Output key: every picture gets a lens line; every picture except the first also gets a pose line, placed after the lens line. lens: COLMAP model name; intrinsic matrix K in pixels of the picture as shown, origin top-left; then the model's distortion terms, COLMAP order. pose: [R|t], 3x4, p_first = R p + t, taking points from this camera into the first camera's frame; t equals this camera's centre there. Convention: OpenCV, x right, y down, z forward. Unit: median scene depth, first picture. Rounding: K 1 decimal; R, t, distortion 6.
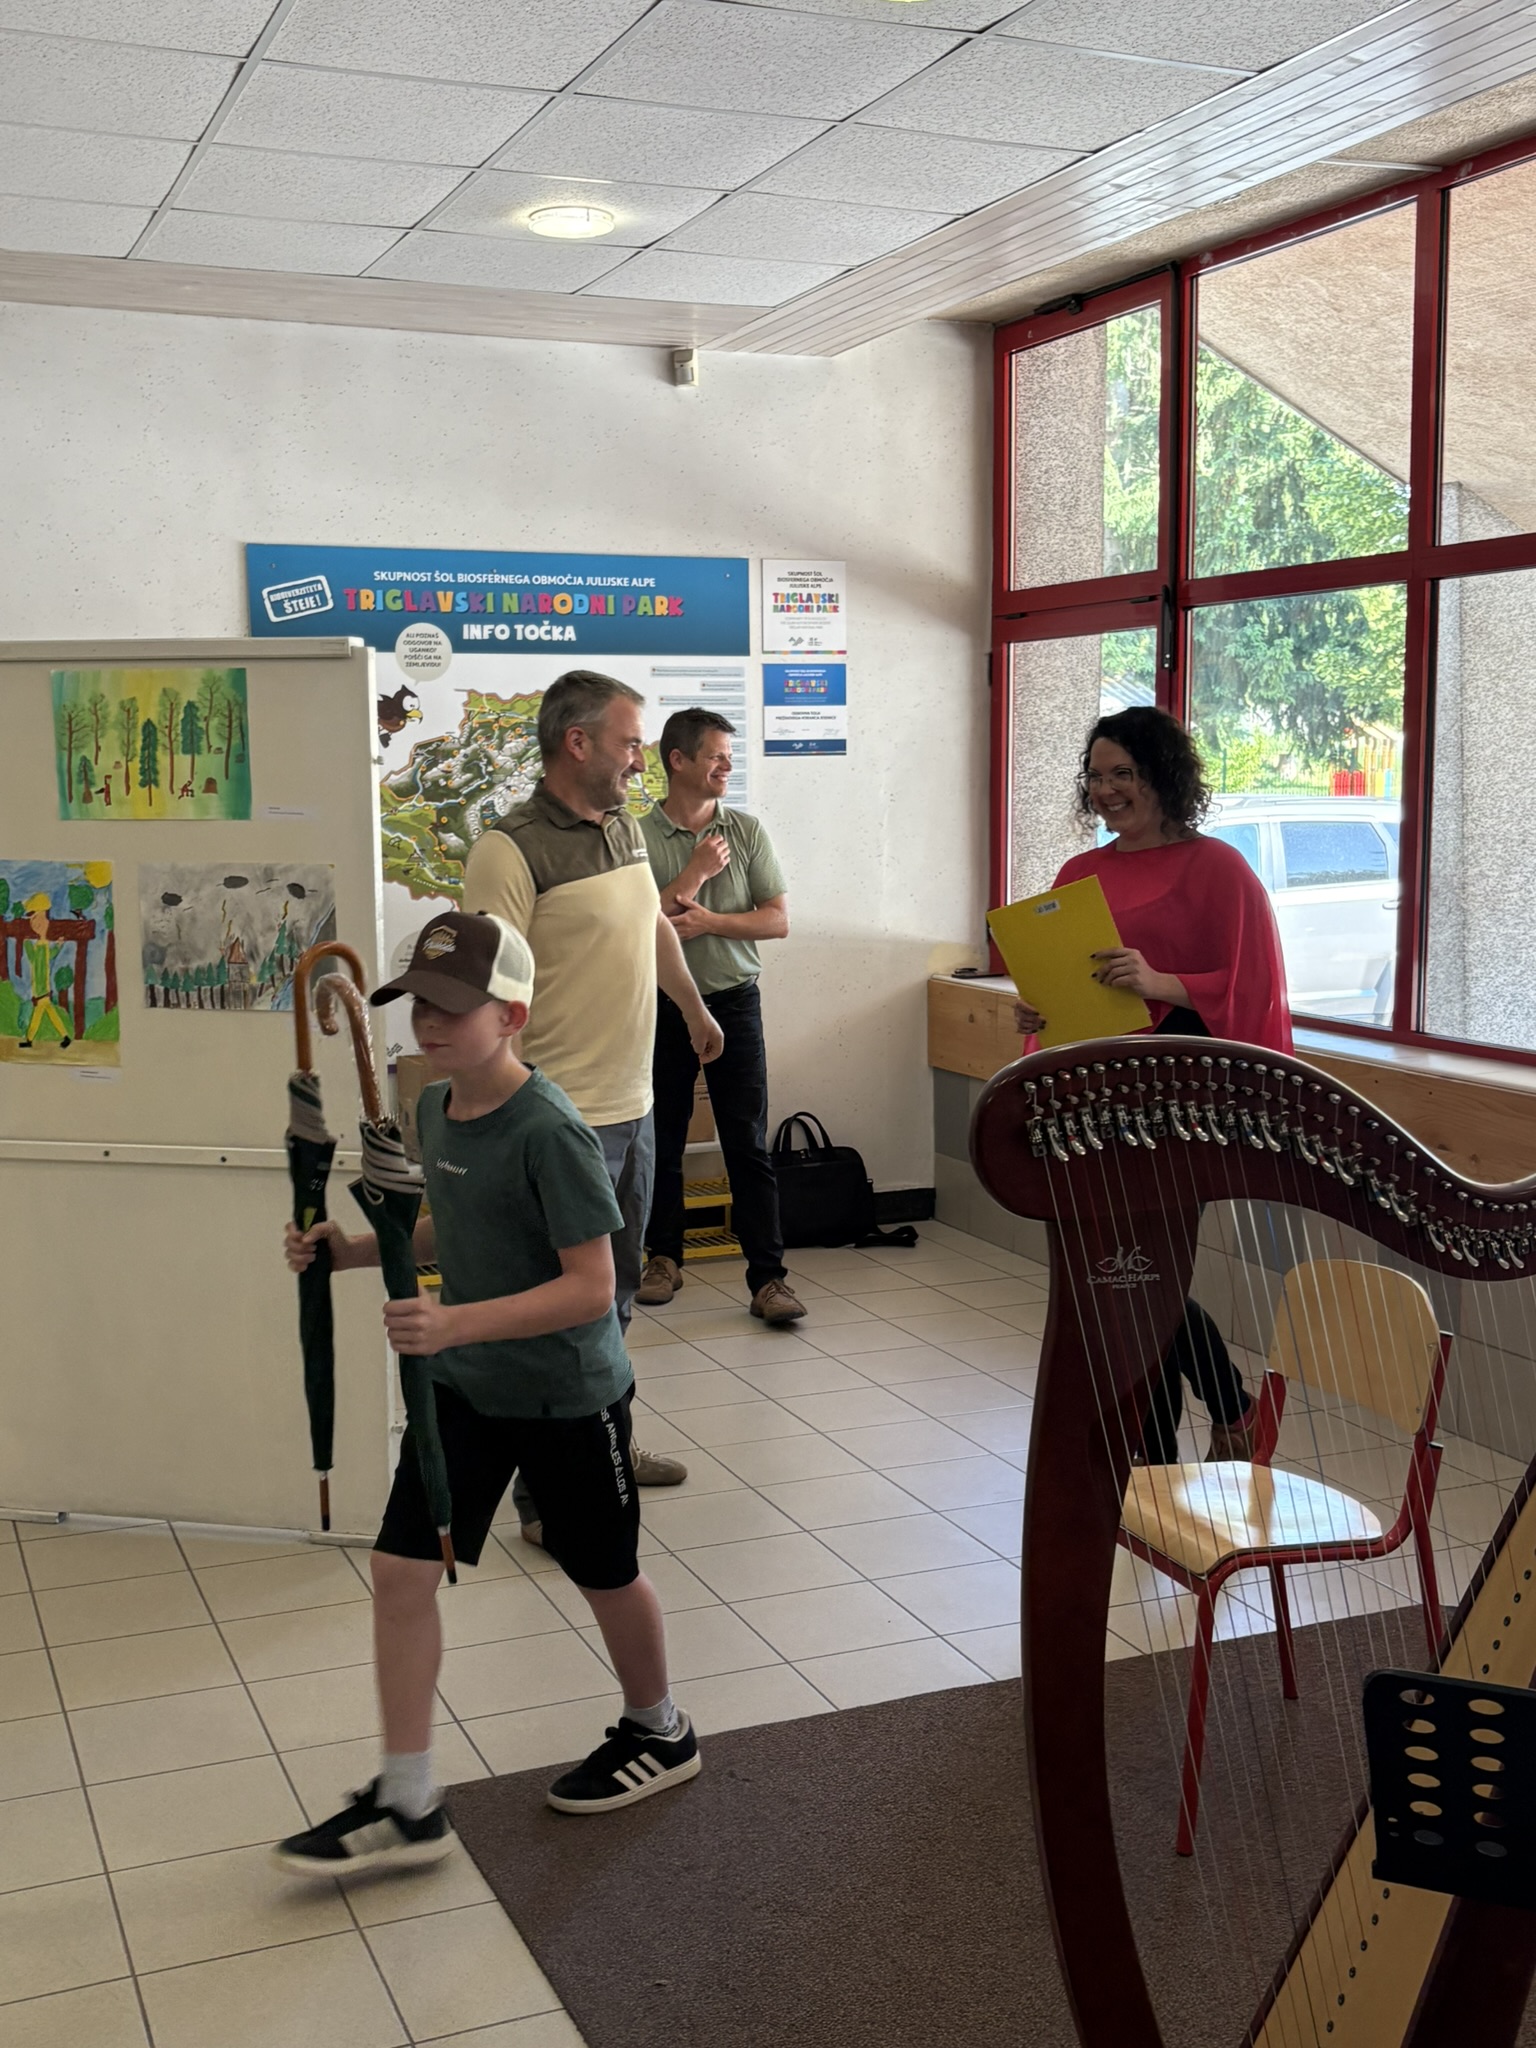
lens RADIAL K [[2240.1, 0, 754.9], [0, 2240.1, 1032.2], [0, 0, 1]] dist [0.191134, -0.606250]
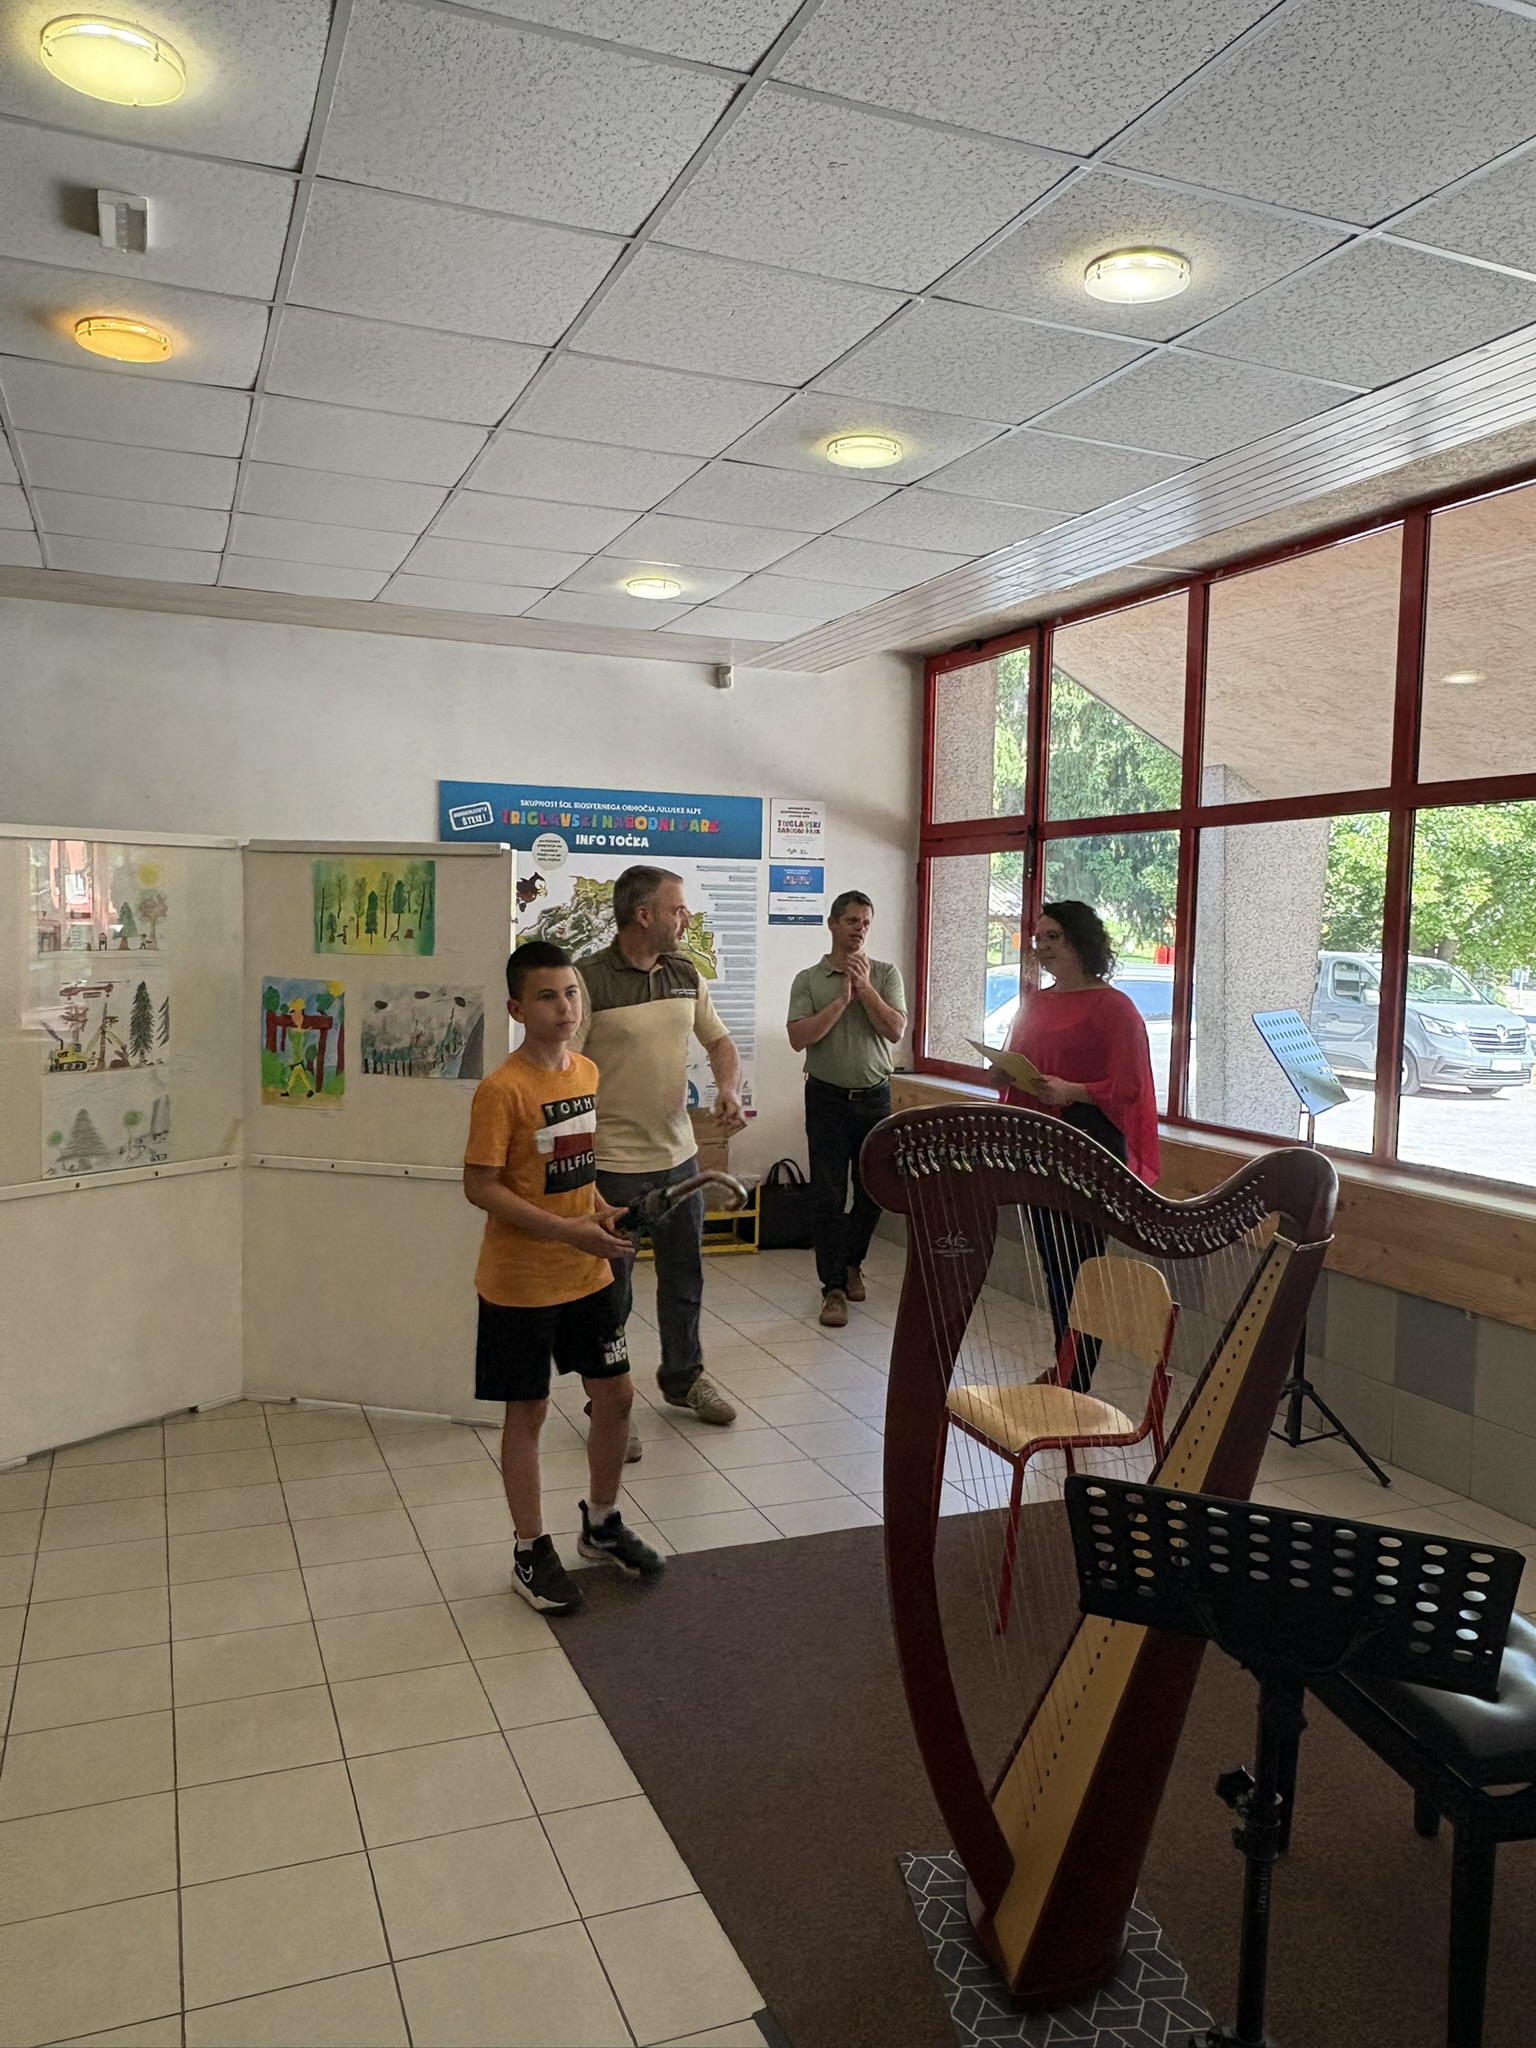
lens RADIAL K [[1523.9, 0, 756.2], [0, 1523.9, 1019.5], [0, 0, 1]] dist [0.002756, -0.000474]
pose [[0.999441, 0.031920, -0.009979, 0.009259], [-0.032458, 0.997706, -0.059415, 0.003988], [0.008060, 0.059705, 0.998184, -0.036766]]
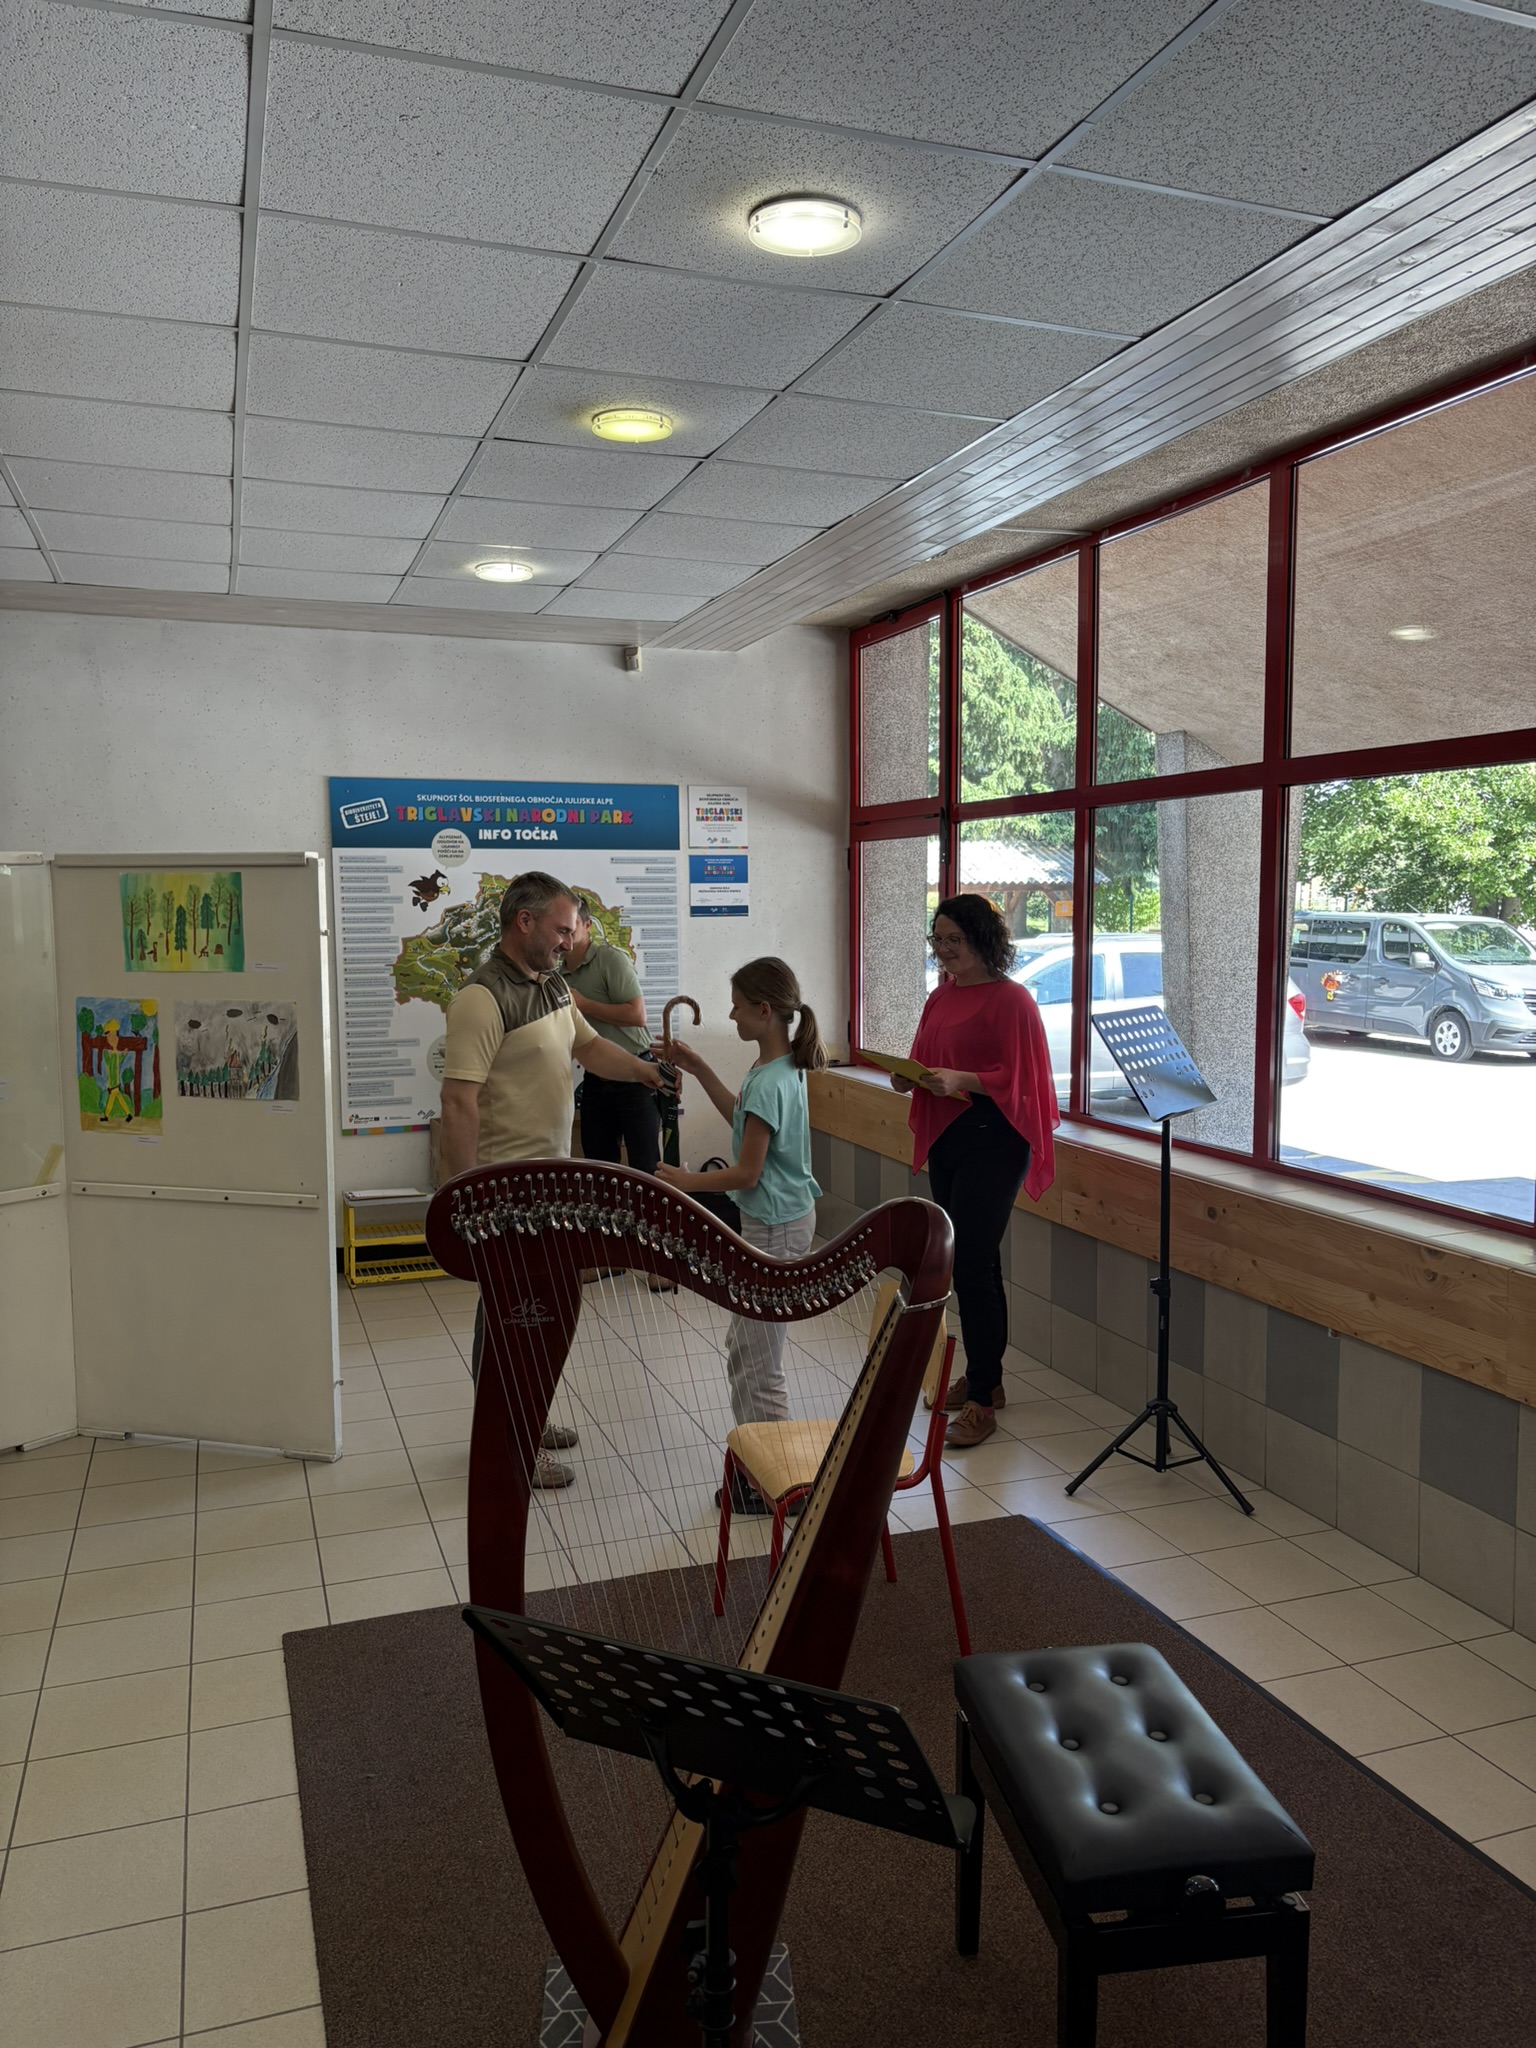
lens RADIAL K [[1547.7, 0, 774.4], [0, 1547.7, 1028.3], [0, 0, 1]] dist [0.047685, -0.048800]
pose [[0.998858, 0.007465, -0.047198, 0.123786], [-0.009134, 0.999336, -0.035259, -0.016377], [0.046904, 0.035650, 0.998263, -0.008826]]
